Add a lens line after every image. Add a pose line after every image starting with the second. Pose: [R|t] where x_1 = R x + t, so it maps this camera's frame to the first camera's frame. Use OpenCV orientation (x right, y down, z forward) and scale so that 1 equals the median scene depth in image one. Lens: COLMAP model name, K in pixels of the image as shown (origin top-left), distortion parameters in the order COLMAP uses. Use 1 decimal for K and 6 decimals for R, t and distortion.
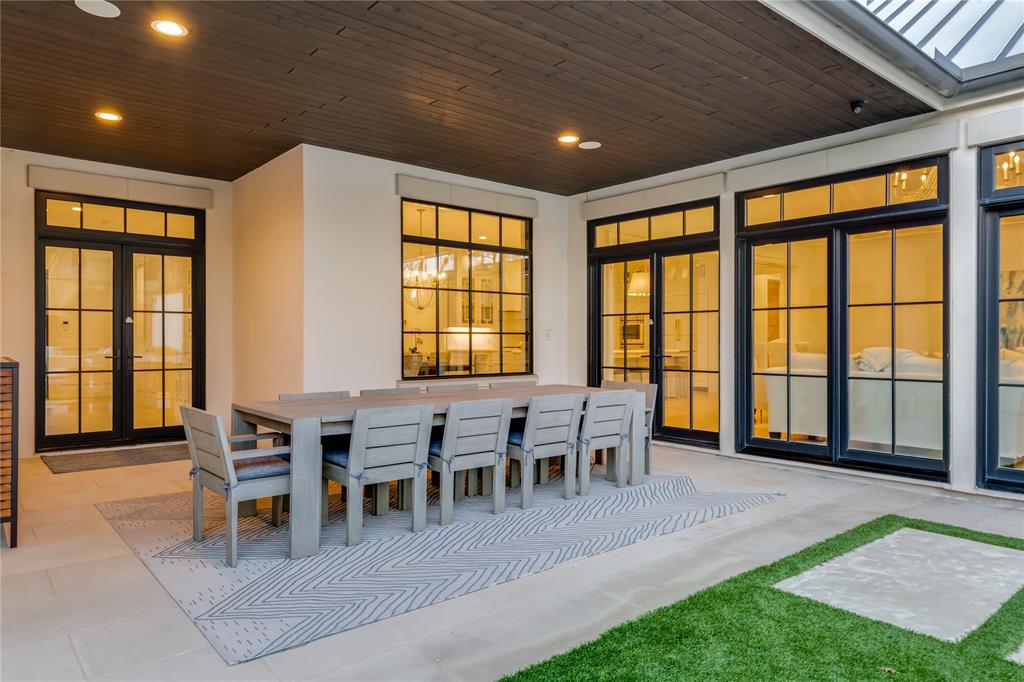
lens RADIAL K [[671.4, 0, 512.6], [0, 671.4, 343.0], [0, 0, 1]] dist [-0.001182, -0.000982]
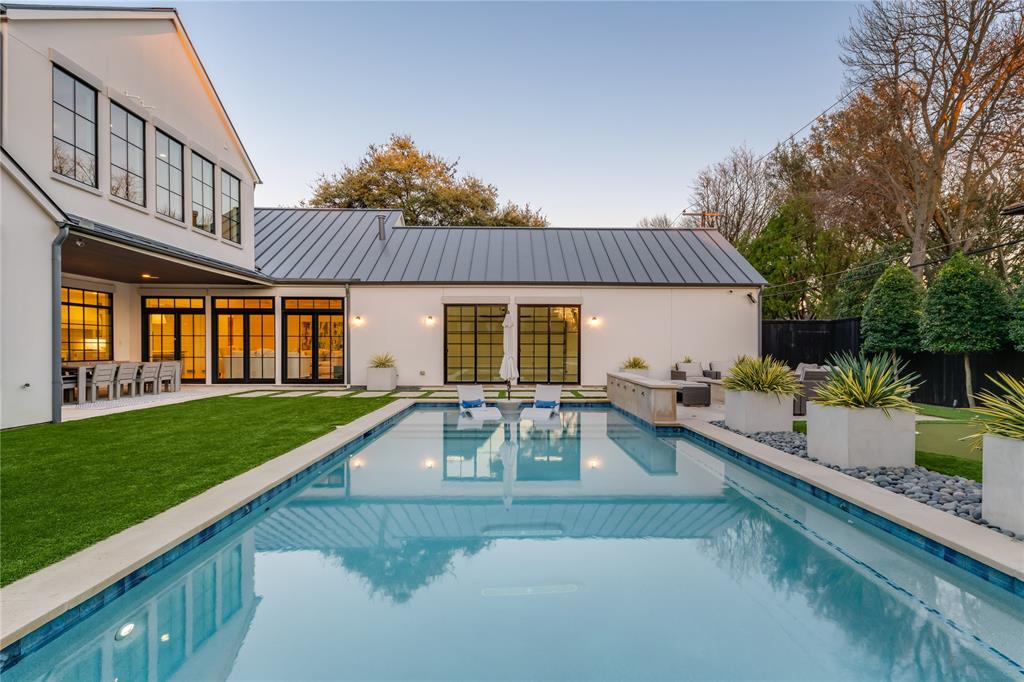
lens RADIAL K [[476.1, 0, 514.7], [0, 476.1, 350.9], [0, 0, 1]] dist [0.002288, -0.000213]
pose [[0.632970, -0.005411, 0.774158, -0.440712], [-0.001110, 0.999968, 0.007897, -0.000844], [-0.774176, -0.005857, 0.632943, -1.339718]]
